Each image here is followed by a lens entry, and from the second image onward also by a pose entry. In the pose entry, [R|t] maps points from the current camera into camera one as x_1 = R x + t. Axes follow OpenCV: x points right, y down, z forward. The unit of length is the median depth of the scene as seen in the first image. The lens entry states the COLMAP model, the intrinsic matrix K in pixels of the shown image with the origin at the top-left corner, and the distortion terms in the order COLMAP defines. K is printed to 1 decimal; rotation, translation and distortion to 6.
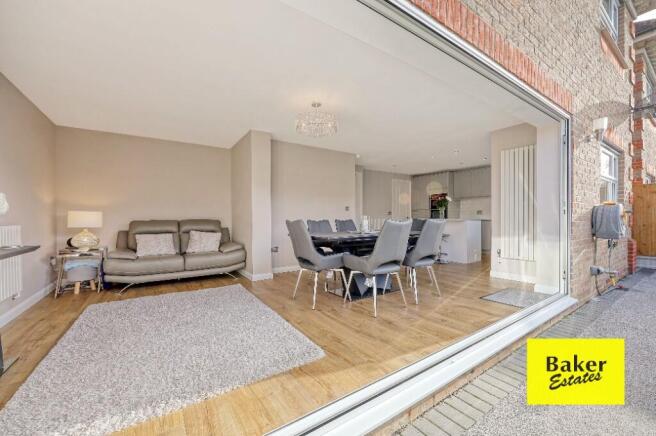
lens RADIAL K [[264.7, 0, 333.7], [0, 264.7, 215.6], [0, 0, 1]] dist [0.001039, 0.000065]
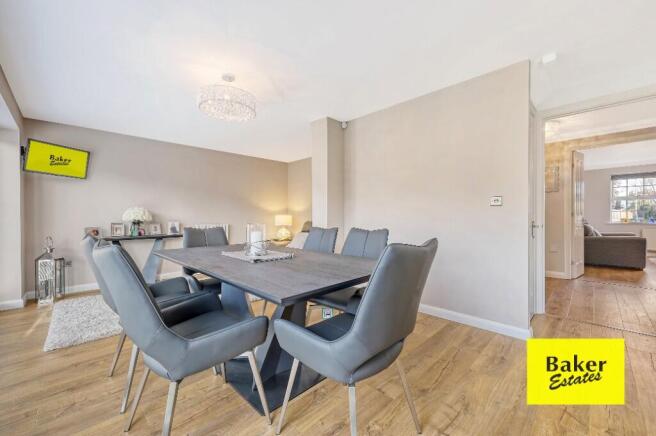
lens RADIAL K [[264.7, 0, 333.7], [0, 264.7, 215.6], [0, 0, 1]] dist [0.001039, 0.000065]
pose [[0.183701, 0.001953, -0.982980, 0.866550], [0.010183, 0.999941, 0.003890, -0.019373], [0.982929, -0.010725, 0.183671, 1.349059]]
